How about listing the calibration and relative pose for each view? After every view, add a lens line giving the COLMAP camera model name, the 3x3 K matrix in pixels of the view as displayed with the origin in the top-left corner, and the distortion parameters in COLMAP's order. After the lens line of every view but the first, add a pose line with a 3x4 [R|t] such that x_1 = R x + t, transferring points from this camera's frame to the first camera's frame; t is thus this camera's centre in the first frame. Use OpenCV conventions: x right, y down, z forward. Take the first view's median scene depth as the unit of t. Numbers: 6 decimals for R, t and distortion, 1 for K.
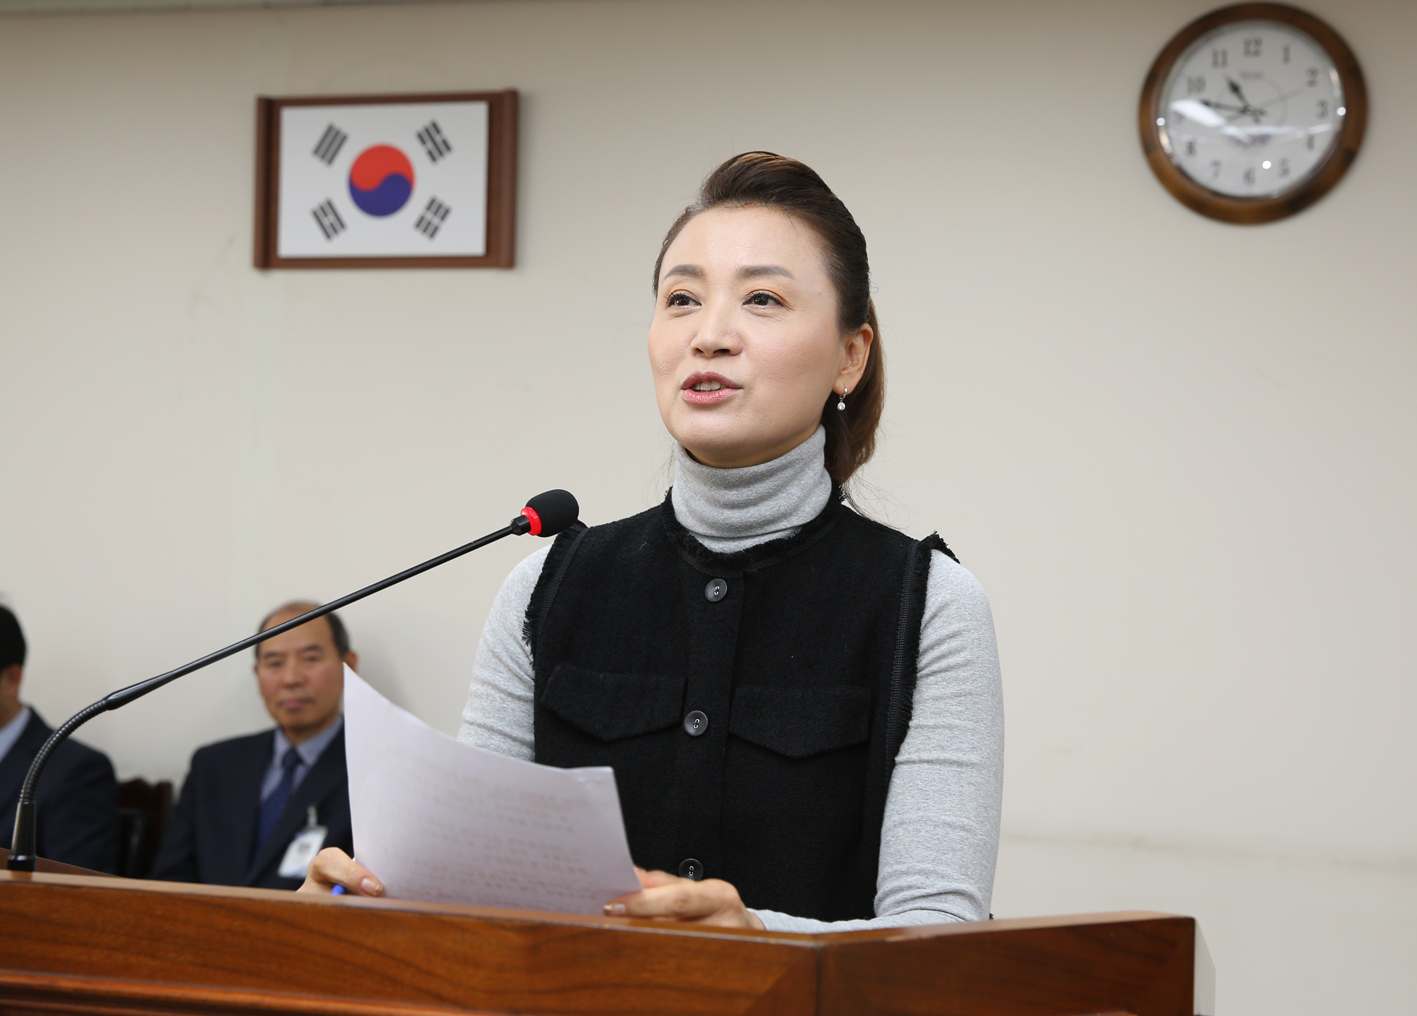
lens RADIAL K [[2224.6, 0, 708.2], [0, 2224.6, 516.5], [0, 0, 1]] dist [0.079897, 0.000000]
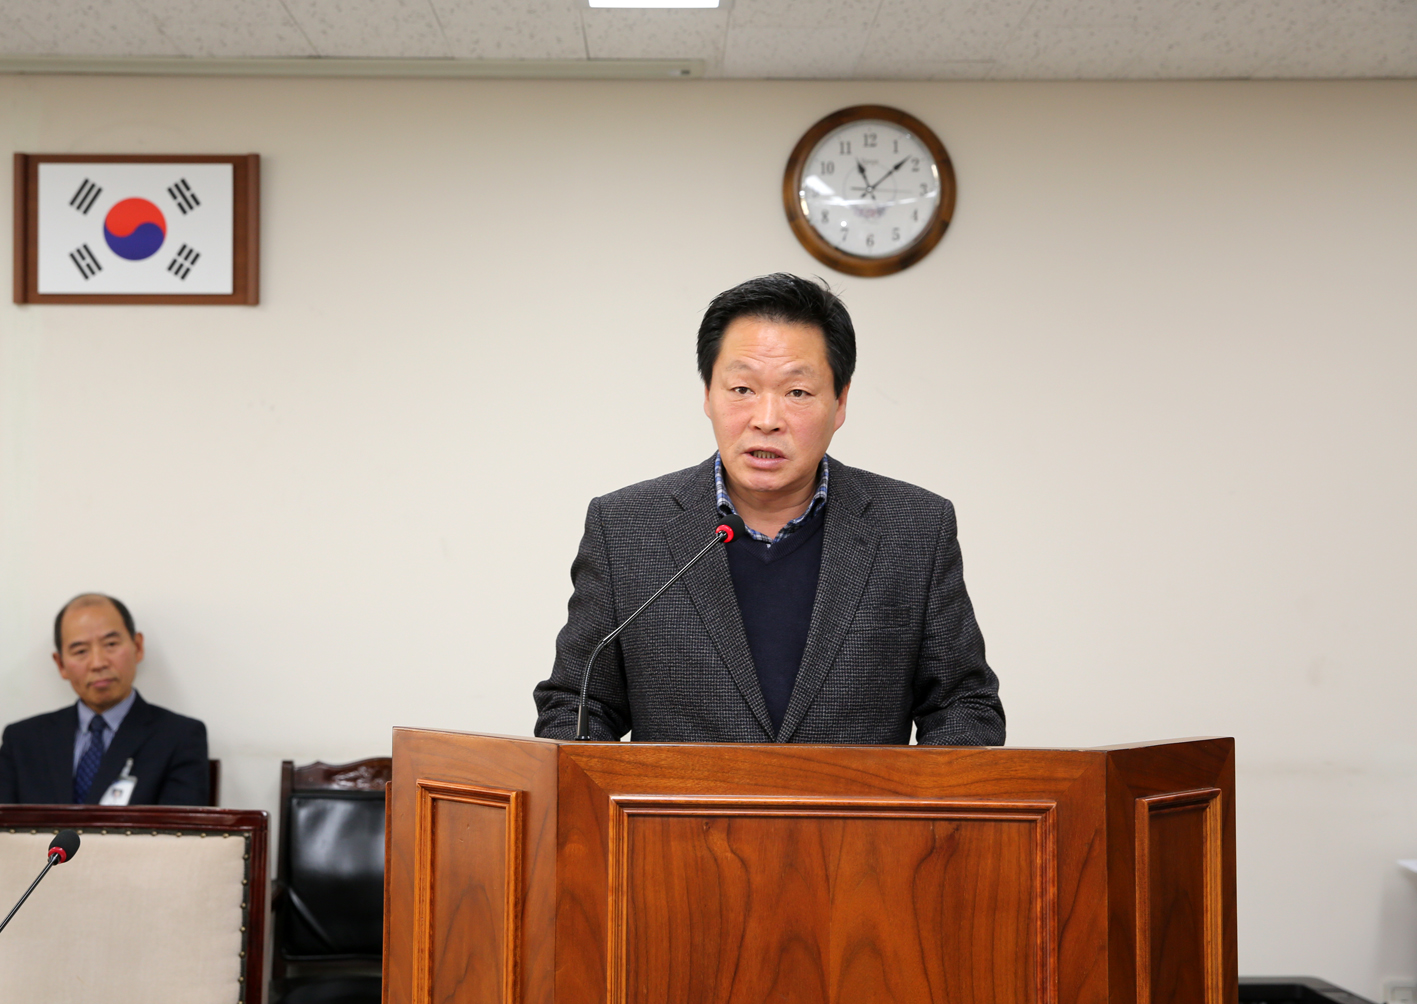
lens RADIAL K [[2080.1, 0, 708.4], [0, 2080.1, 496.2], [0, 0, 1]] dist [0.049912, 0.000000]
pose [[0.968847, -0.019976, 0.246853, -0.130695], [0.020674, 0.999786, -0.000235, -0.006145], [-0.246796, 0.005332, 0.969053, -0.119291]]
